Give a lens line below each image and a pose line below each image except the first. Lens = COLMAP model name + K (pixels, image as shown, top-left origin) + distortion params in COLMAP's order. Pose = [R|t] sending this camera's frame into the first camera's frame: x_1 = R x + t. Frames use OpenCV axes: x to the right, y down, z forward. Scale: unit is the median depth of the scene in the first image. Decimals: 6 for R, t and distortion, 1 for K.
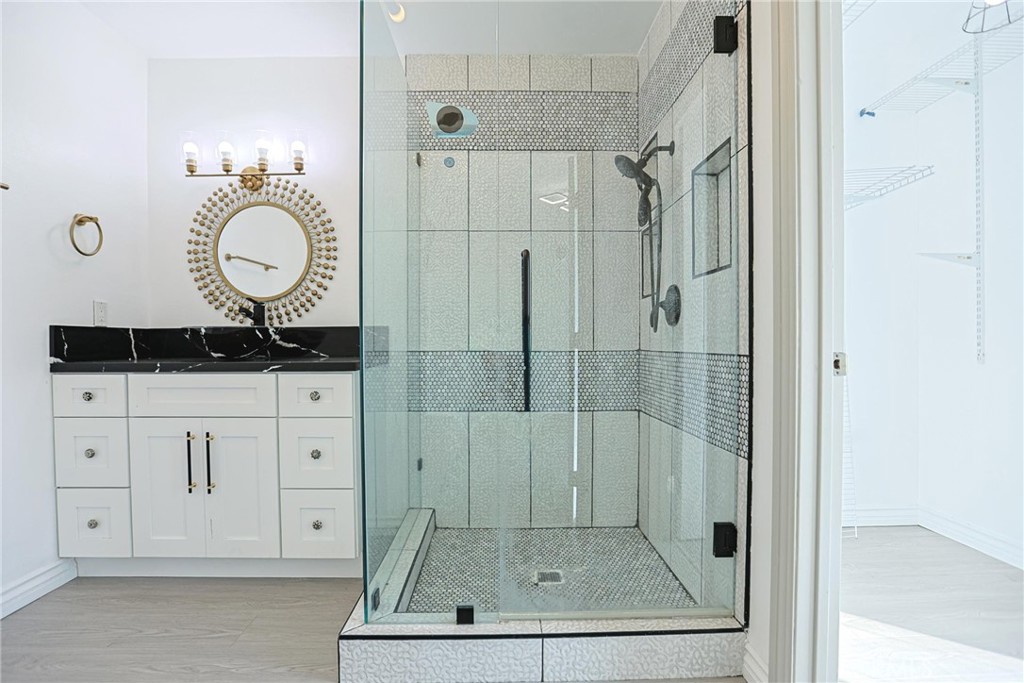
lens RADIAL K [[502.4, 0, 514.3], [0, 502.4, 357.2], [0, 0, 1]] dist [-0.049810, 0.017232]
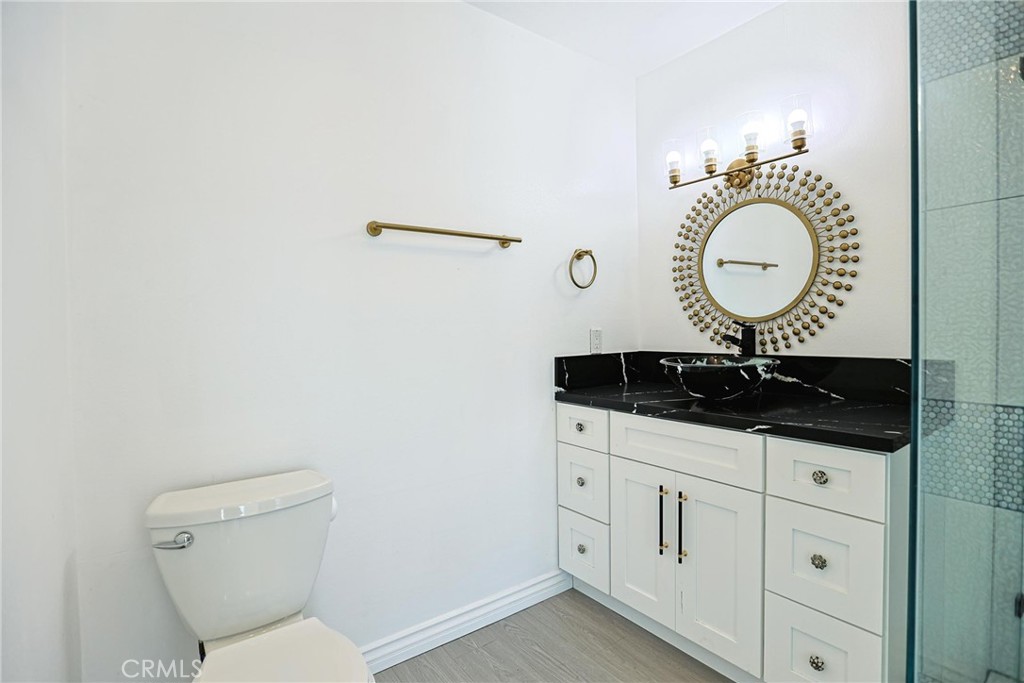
lens RADIAL K [[502.4, 0, 498.4], [0, 502.4, 335.2], [0, 0, 1]] dist [-0.049810, 0.017232]
pose [[0.563914, 0.009133, -0.825783, -0.073596], [-0.006402, 0.999957, 0.006687, -0.095389], [0.825809, 0.001516, 0.563948, 0.201957]]
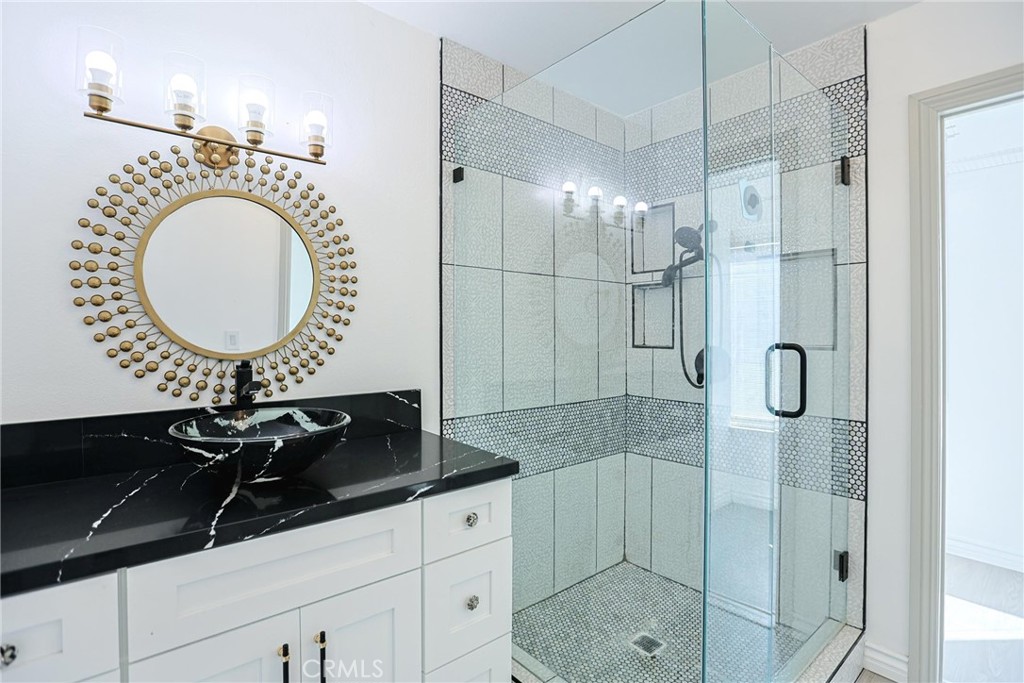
lens RADIAL K [[502.4, 0, 506.3], [0, 502.4, 335.1], [0, 0, 1]] dist [-0.049810, 0.017232]
pose [[0.771985, 0.000140, 0.635640, -0.637529], [0.009546, 0.999885, -0.011815, -0.133839], [-0.635569, 0.015189, 0.771895, 0.345919]]
